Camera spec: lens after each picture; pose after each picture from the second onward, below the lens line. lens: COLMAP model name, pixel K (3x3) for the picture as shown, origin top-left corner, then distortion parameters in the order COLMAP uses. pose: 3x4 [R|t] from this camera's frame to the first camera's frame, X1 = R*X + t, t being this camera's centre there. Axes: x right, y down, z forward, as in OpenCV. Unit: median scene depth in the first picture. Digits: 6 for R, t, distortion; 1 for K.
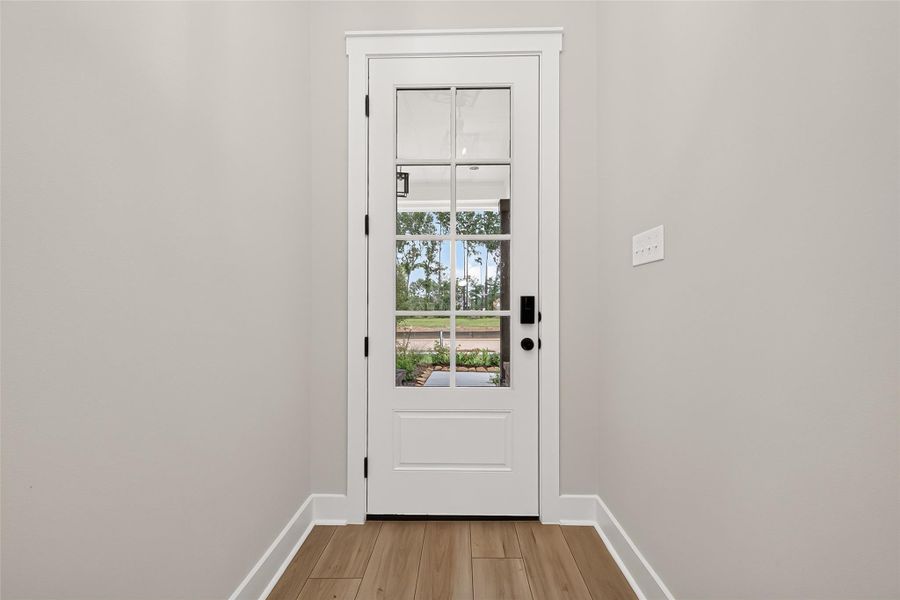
lens RADIAL K [[352.4, 0, 455.0], [0, 352.4, 305.7], [0, 0, 1]] dist [0.006322, -0.000112]
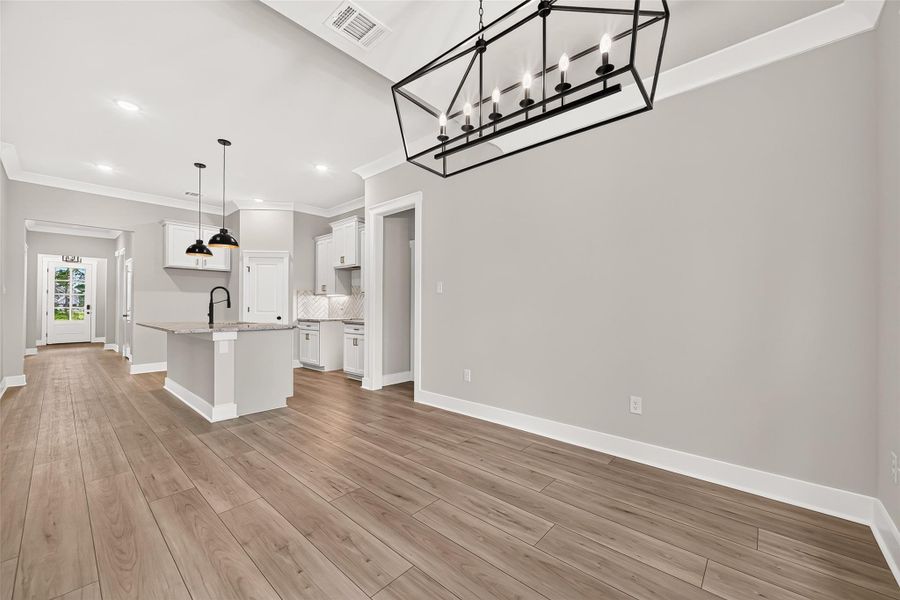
lens RADIAL K [[352.4, 0, 455.0], [0, 352.4, 305.7], [0, 0, 1]] dist [0.006322, -0.000112]
pose [[0.647638, 0.007113, 0.761915, -0.340007], [-0.007364, 0.999968, -0.003076, -0.038898], [-0.761913, -0.003619, 0.647669, -7.464980]]
